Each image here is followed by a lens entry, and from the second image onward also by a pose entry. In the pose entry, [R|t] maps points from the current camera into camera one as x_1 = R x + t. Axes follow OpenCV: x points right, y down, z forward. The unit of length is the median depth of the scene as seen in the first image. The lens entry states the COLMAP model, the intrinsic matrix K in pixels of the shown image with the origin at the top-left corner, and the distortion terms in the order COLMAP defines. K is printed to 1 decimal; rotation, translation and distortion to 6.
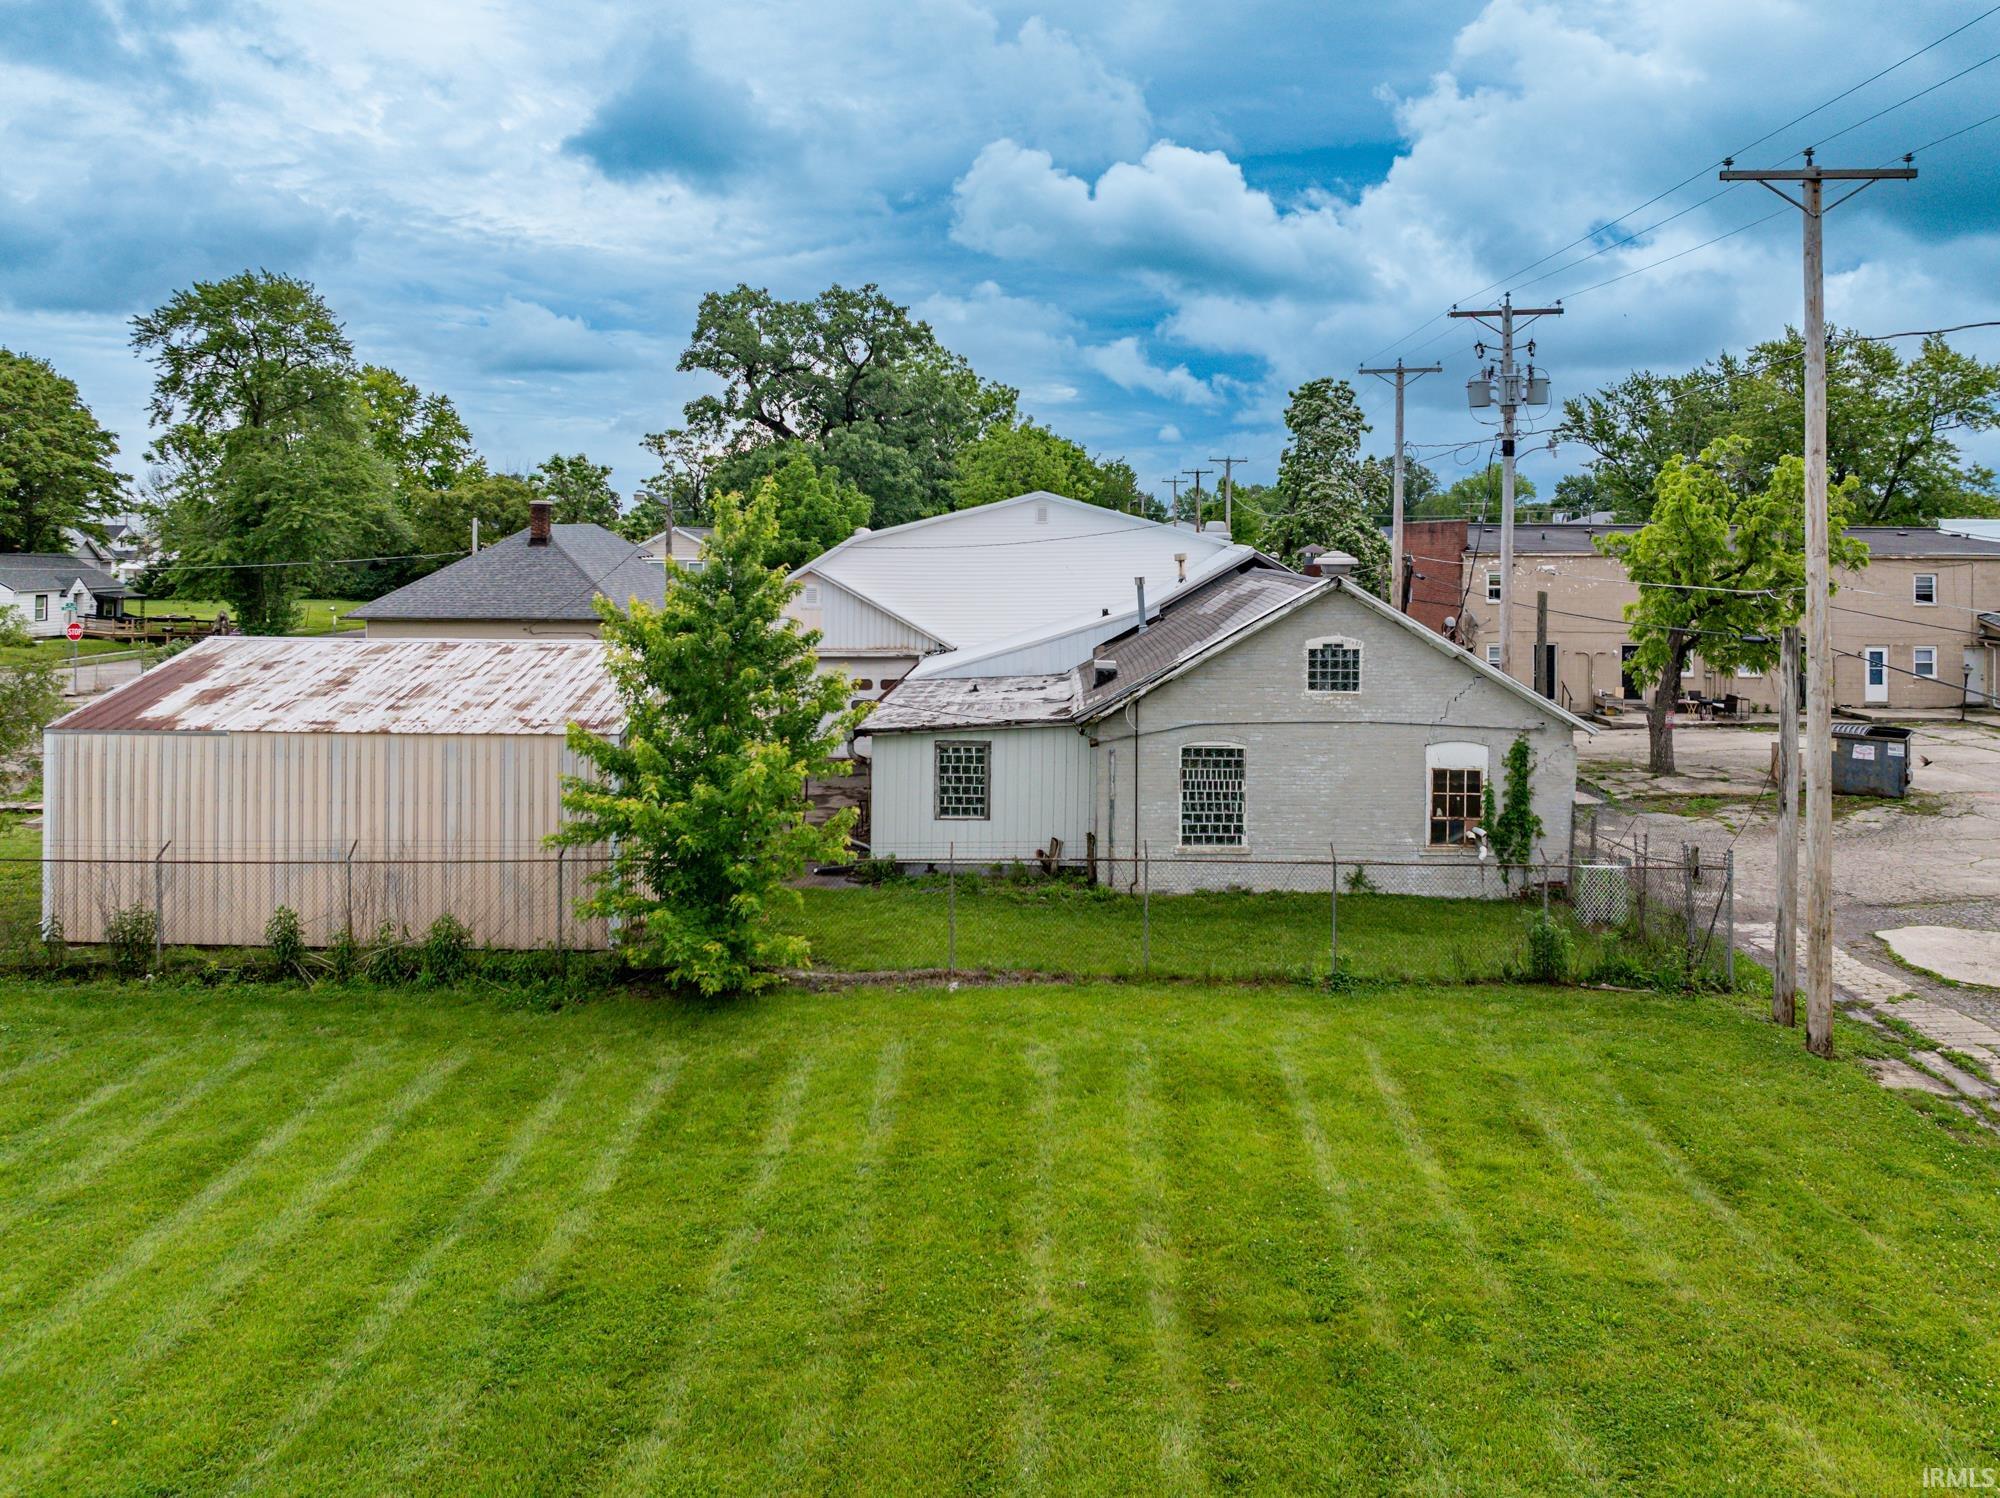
lens RADIAL K [[1380.2, 0, 1290.4], [0, 1380.2, 325.2], [0, 0, 1]] dist [-0.007956, -0.003851]
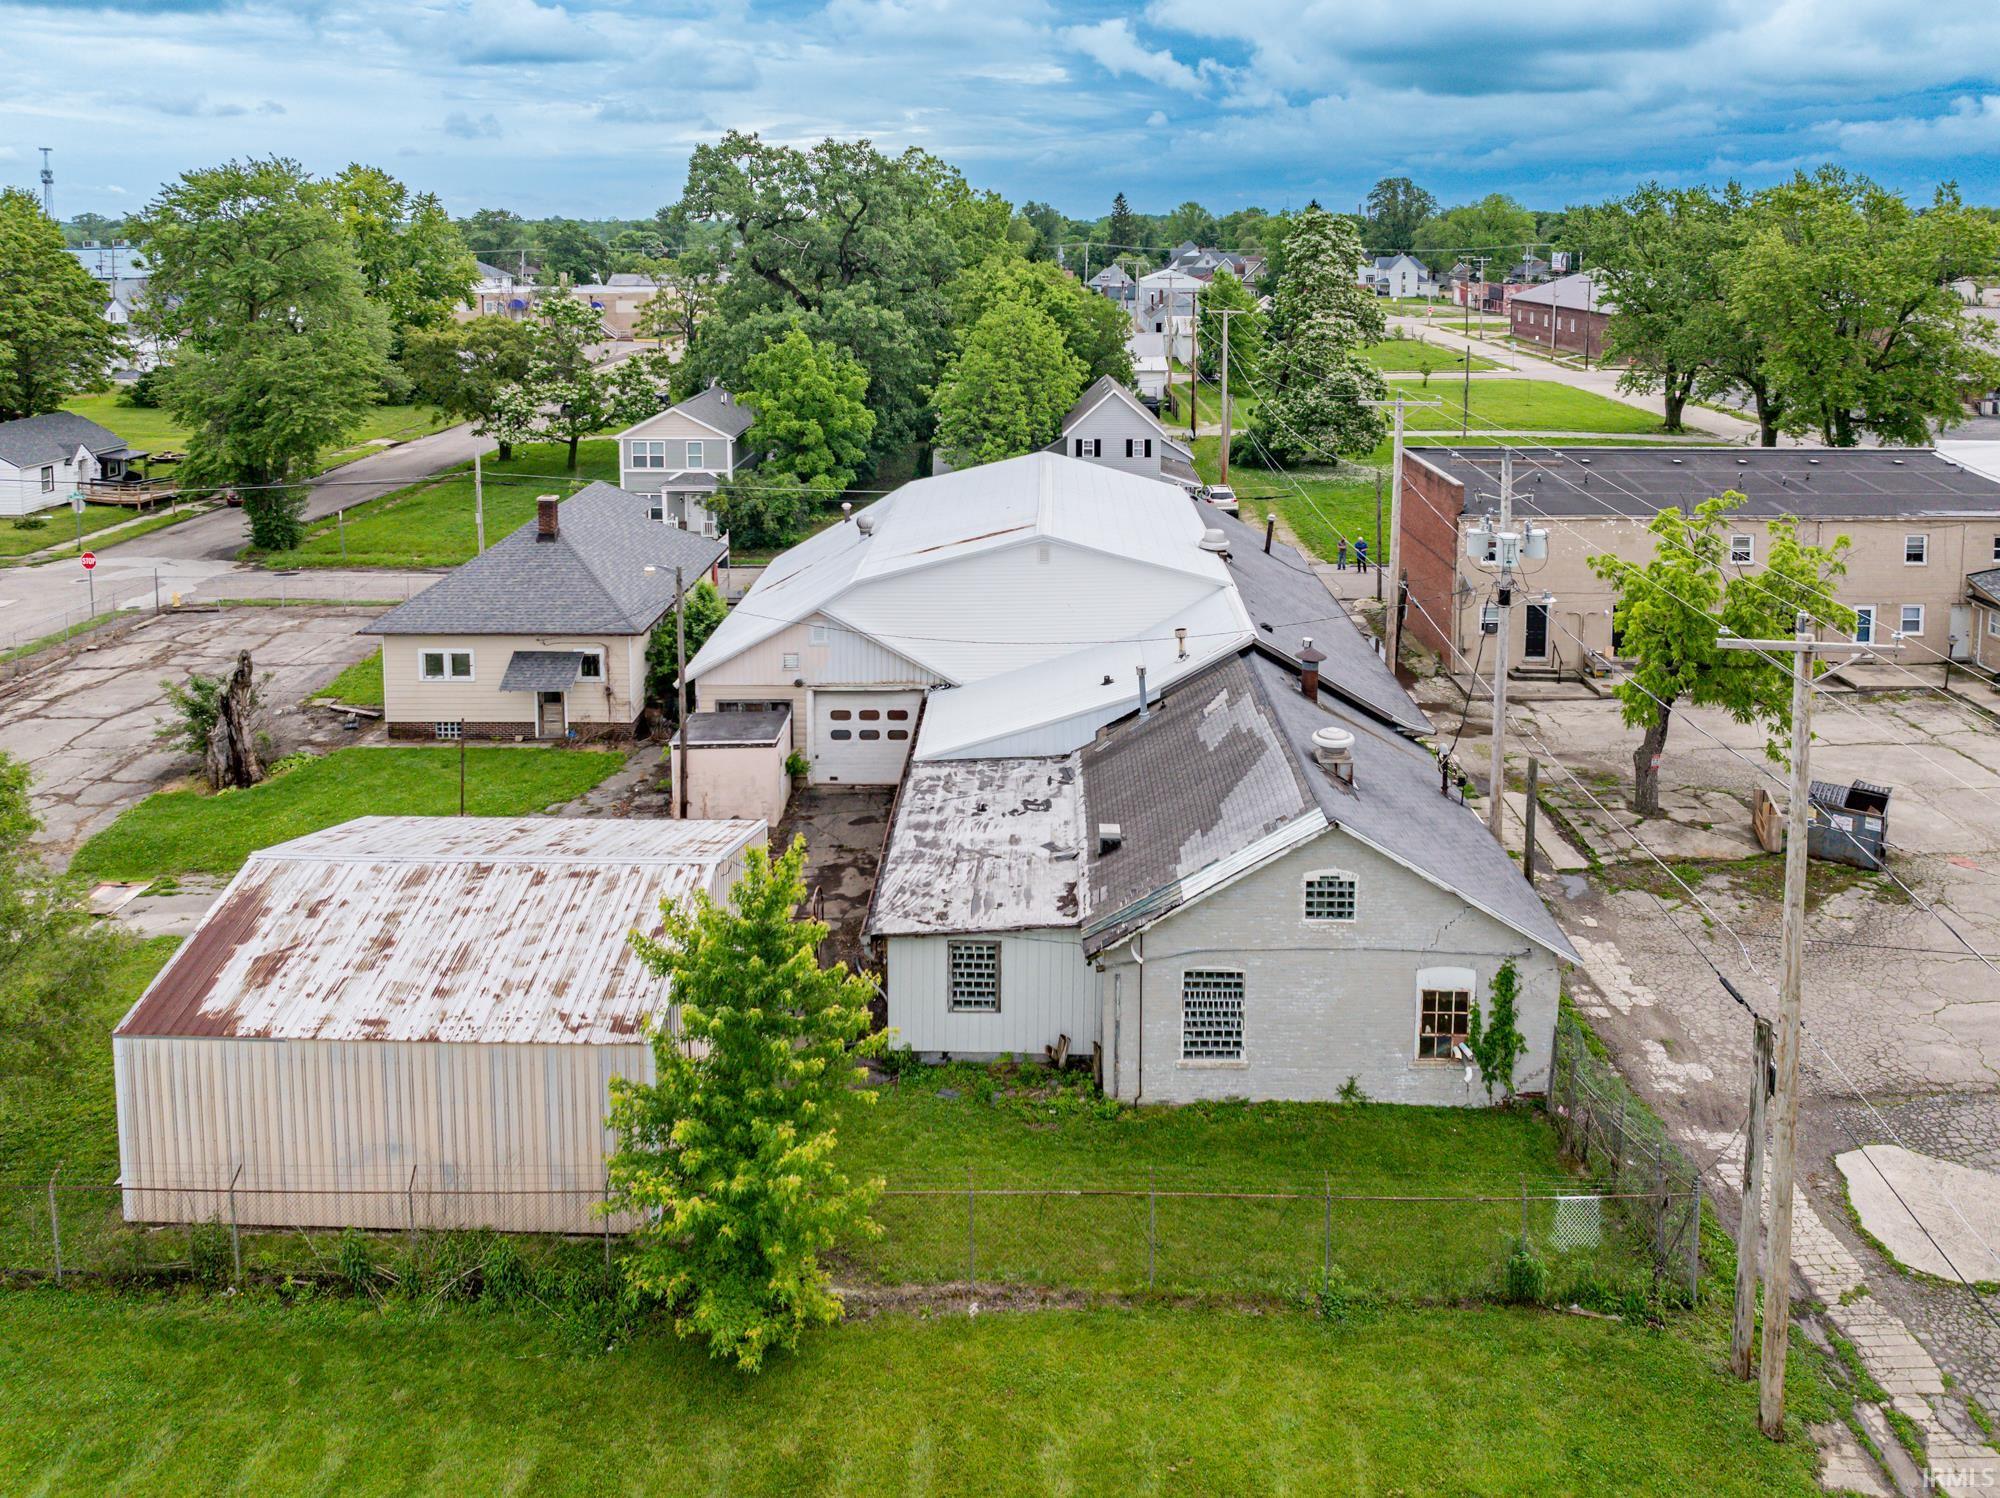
lens RADIAL K [[1401.4, 0, 1283.4], [0, 1401.4, 264.9], [0, 0, 1]] dist [-0.008993, -0.002087]
pose [[0.999915, 0.012672, -0.003120, -0.006605], [-0.012326, 0.995562, 0.093300, -0.325936], [0.004288, -0.093254, 0.995633, -0.008549]]
